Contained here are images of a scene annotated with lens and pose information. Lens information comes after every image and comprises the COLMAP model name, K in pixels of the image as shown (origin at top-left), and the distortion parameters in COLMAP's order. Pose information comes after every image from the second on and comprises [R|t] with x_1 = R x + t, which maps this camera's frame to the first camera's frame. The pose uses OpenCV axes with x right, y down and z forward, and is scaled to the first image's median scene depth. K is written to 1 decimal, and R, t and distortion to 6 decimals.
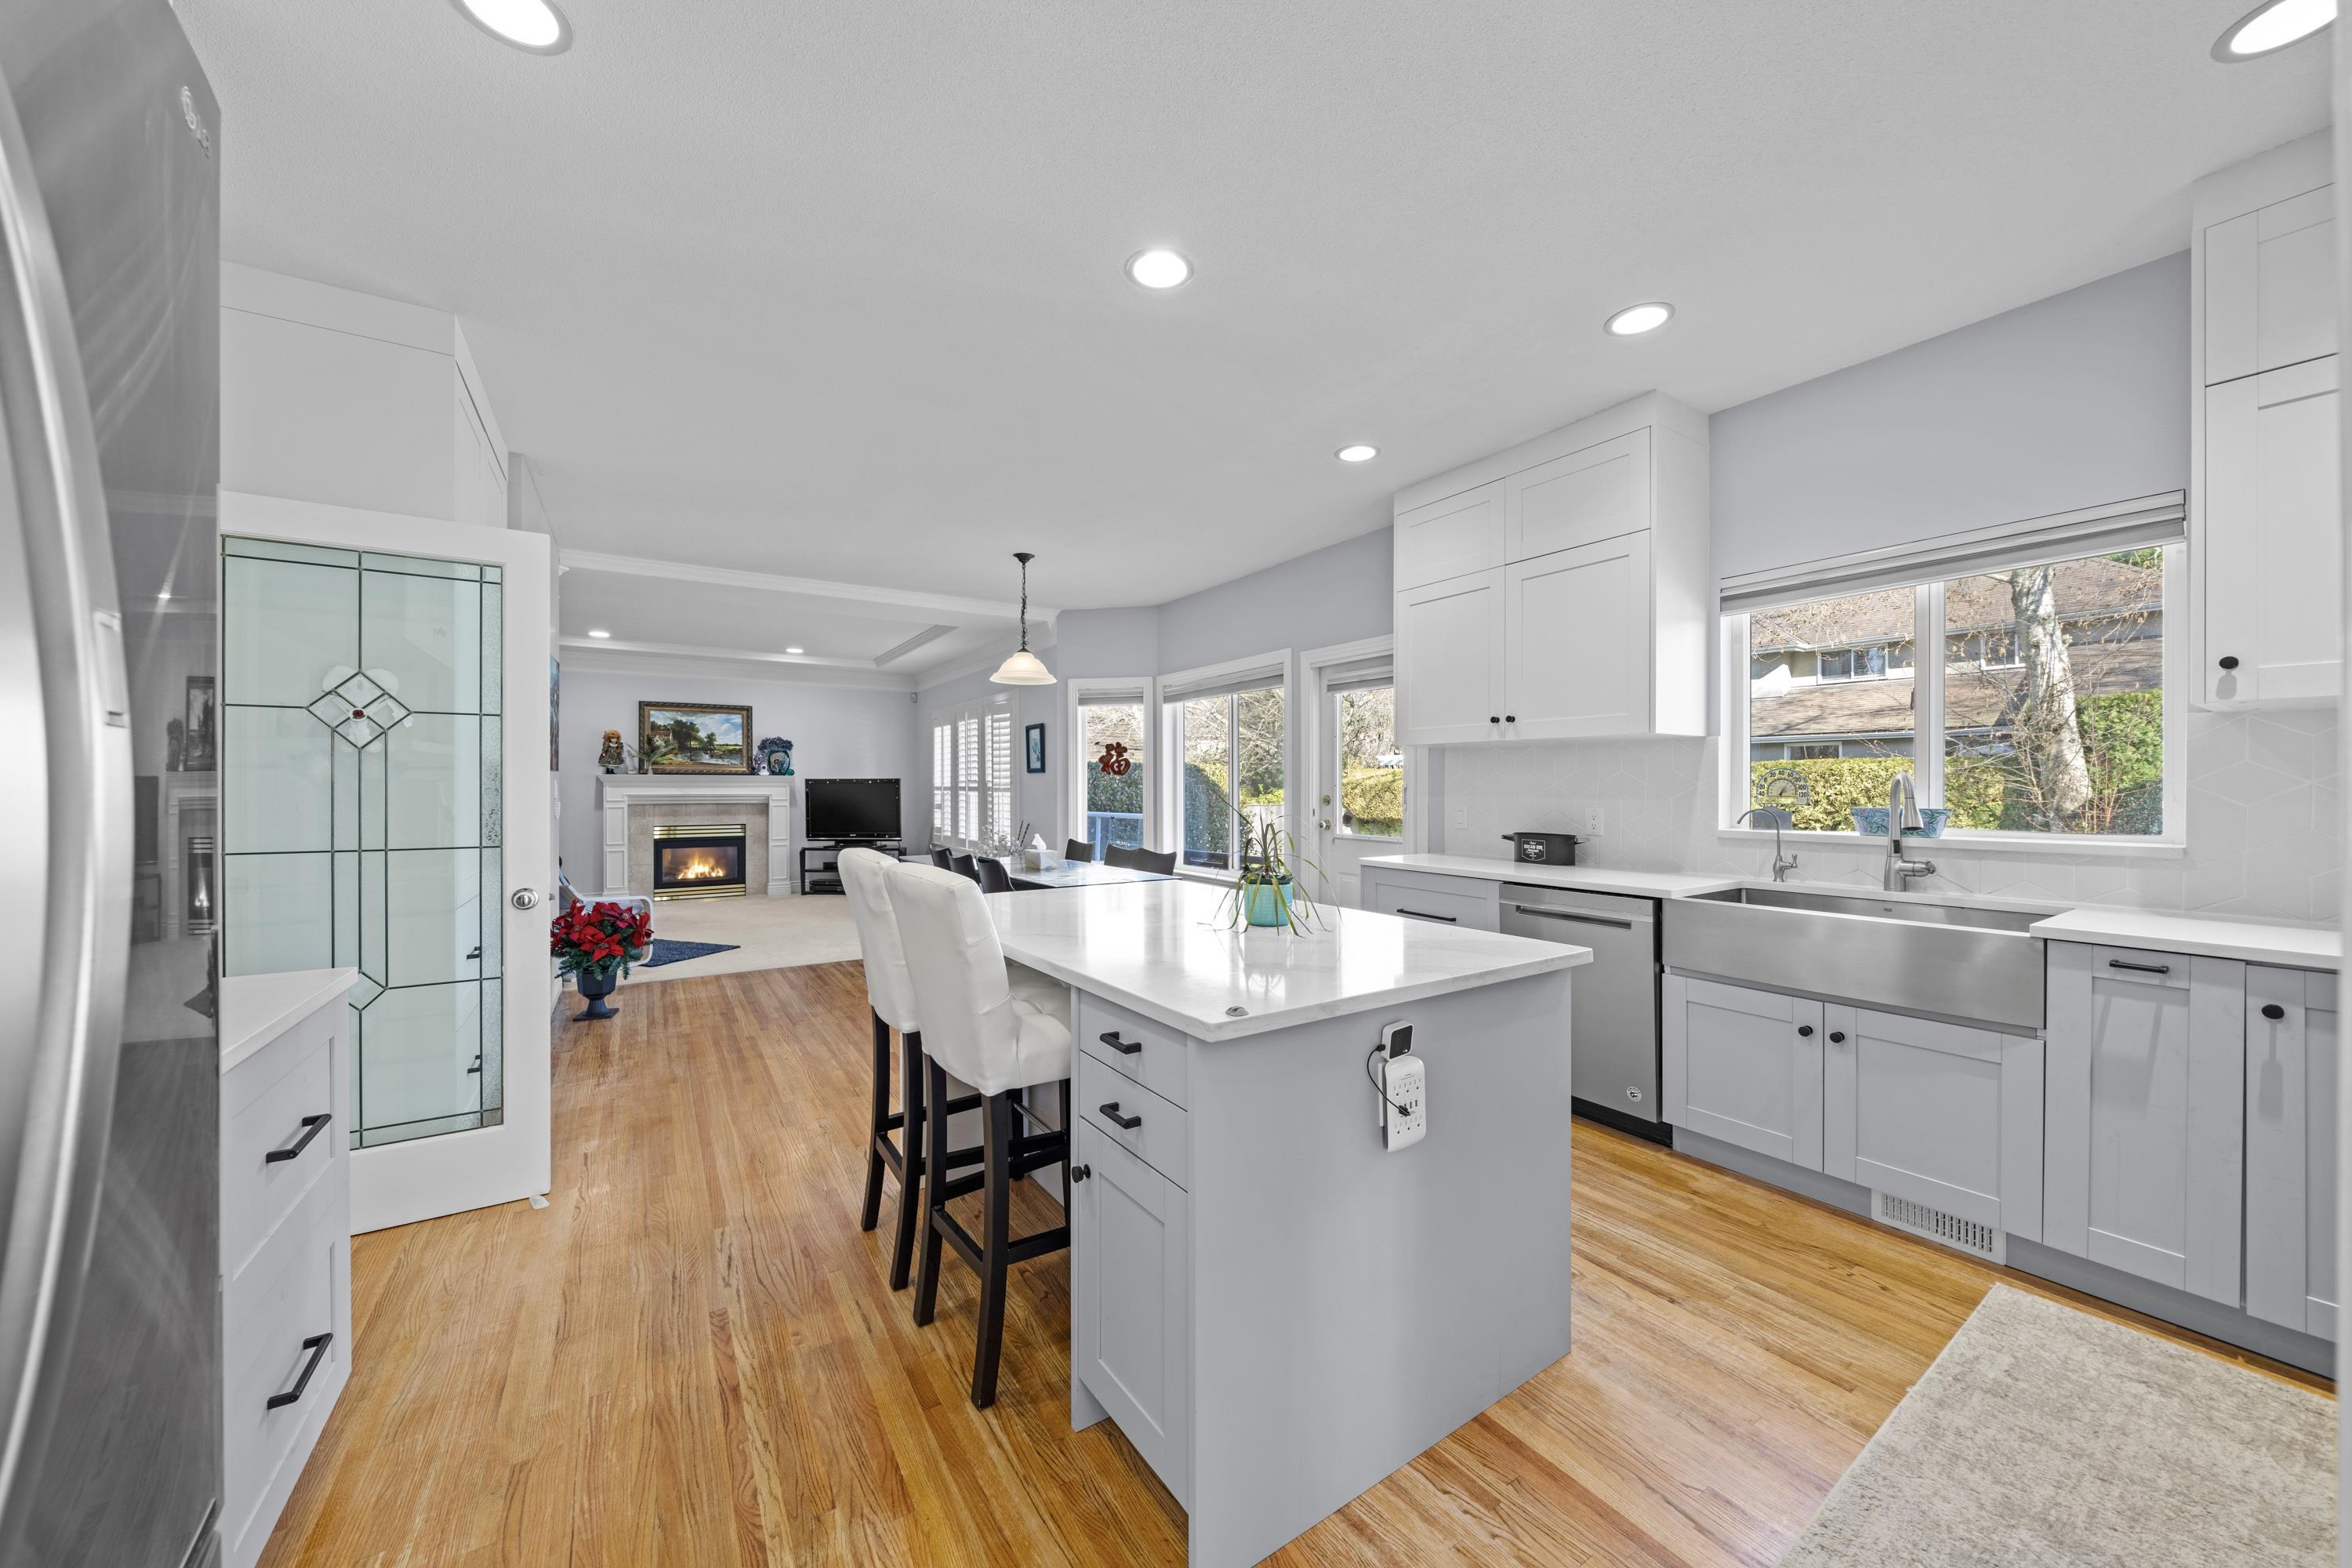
lens RADIAL K [[840.3, 0, 1176.0], [0, 840.3, 784.0], [0, 0, 1]] dist [-0.006326, -0.000033]
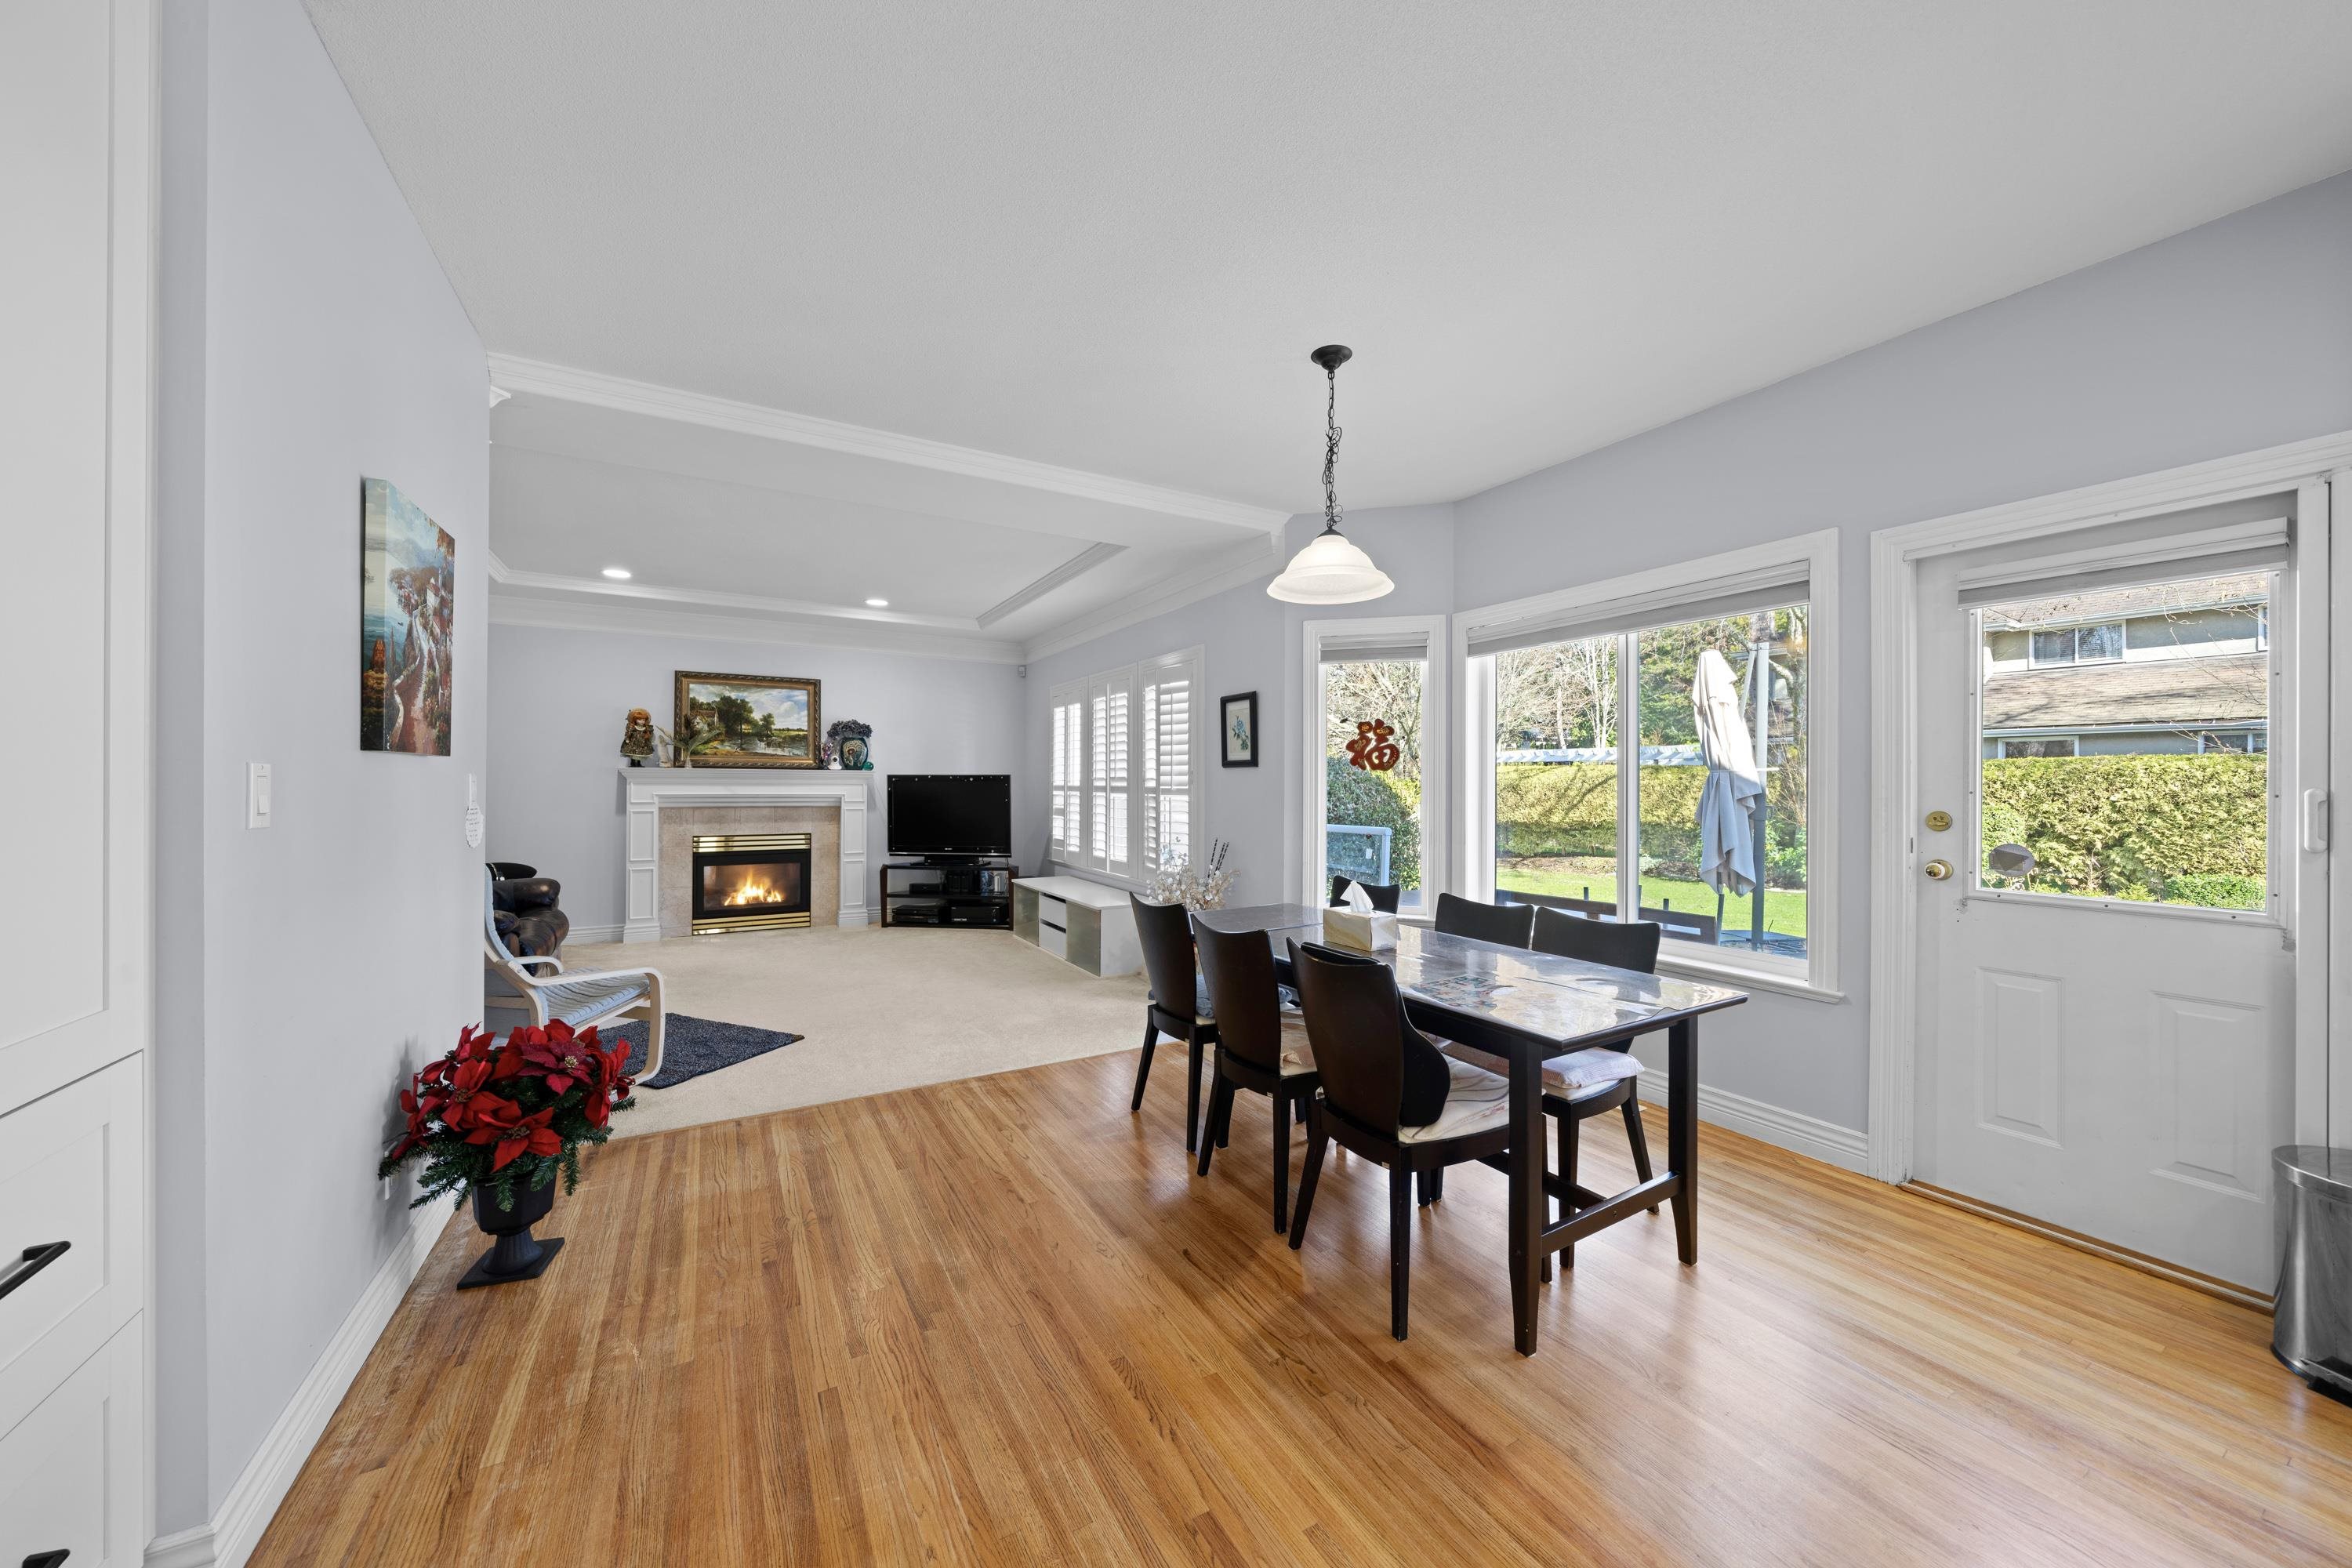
lens RADIAL K [[828.2, 0, 1172.6], [0, 828.2, 773.9], [0, 0, 1]] dist [-0.001930, -0.000095]
pose [[0.998256, 0.004008, -0.058897, -0.147443], [-0.004528, 0.999952, -0.008697, -0.001391], [0.058859, 0.008948, 0.998226, 0.280364]]
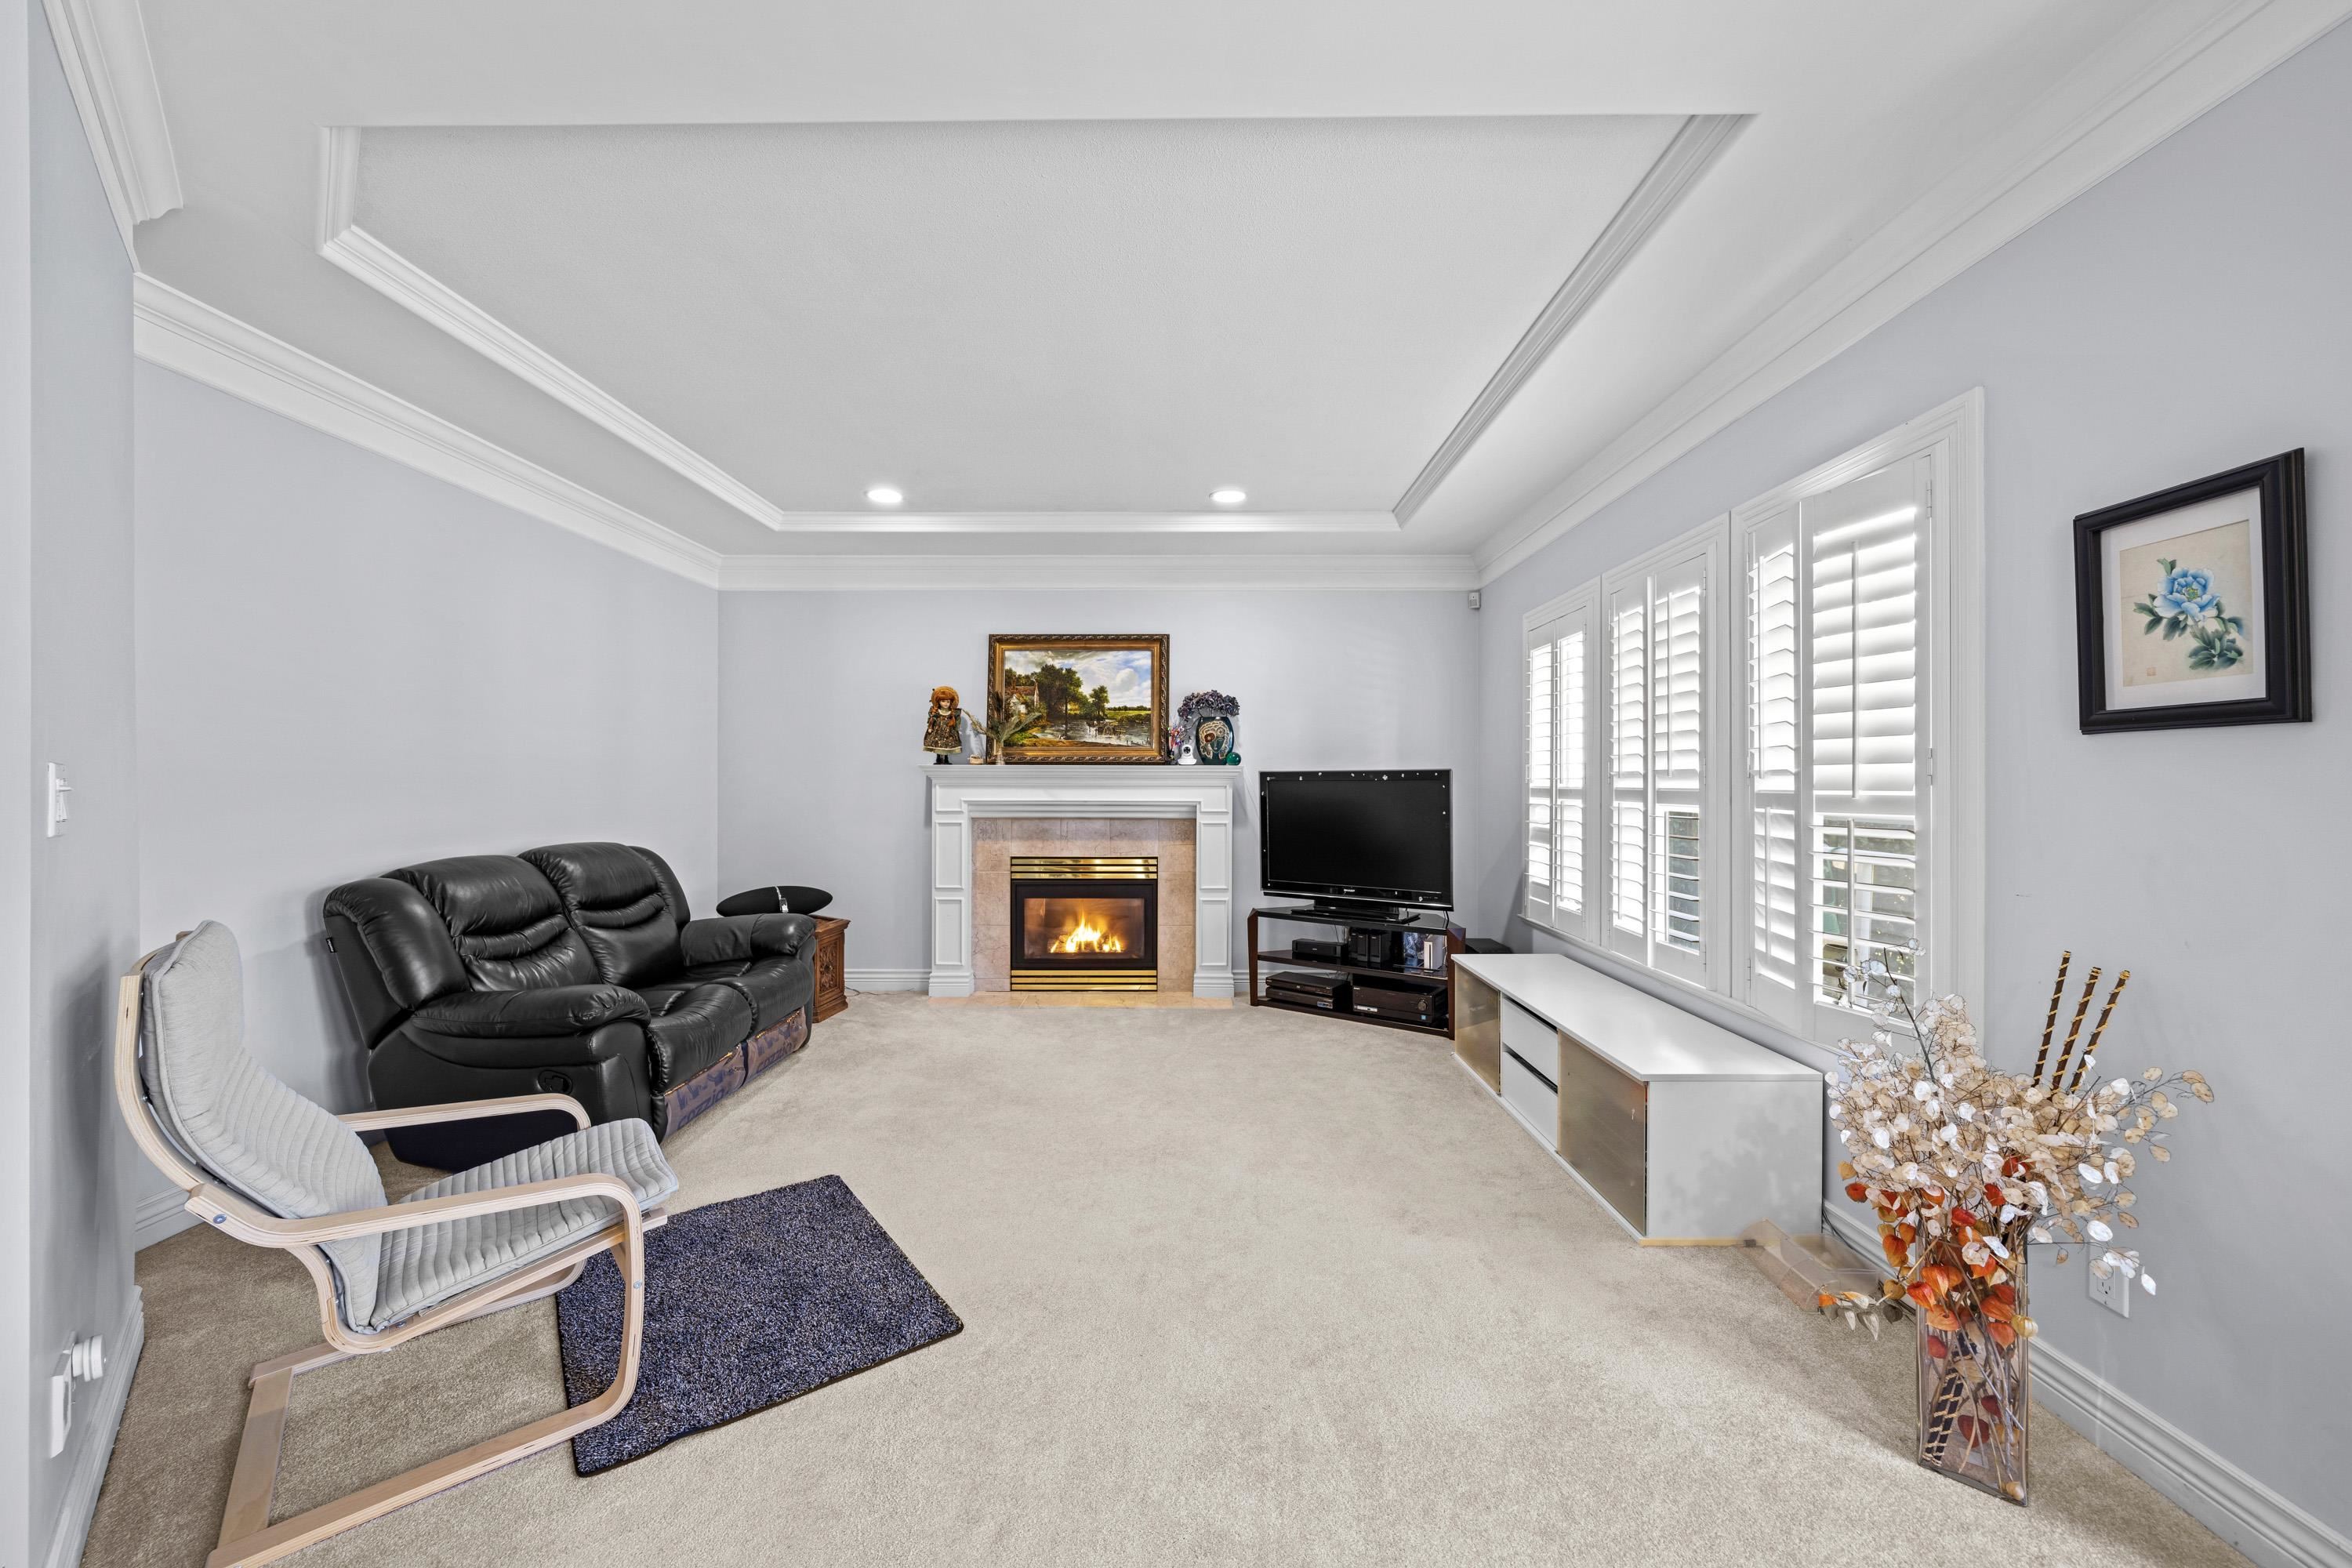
lens RADIAL K [[895.6, 0, 1176.0], [0, 895.6, 784.0], [0, 0, 1]] dist [-0.000832, -0.000079]
pose [[0.836710, 0.001460, -0.547645, -0.204502], [0.000682, 0.999993, 0.003708, -0.000500], [0.547646, -0.003476, 0.836703, 0.563247]]
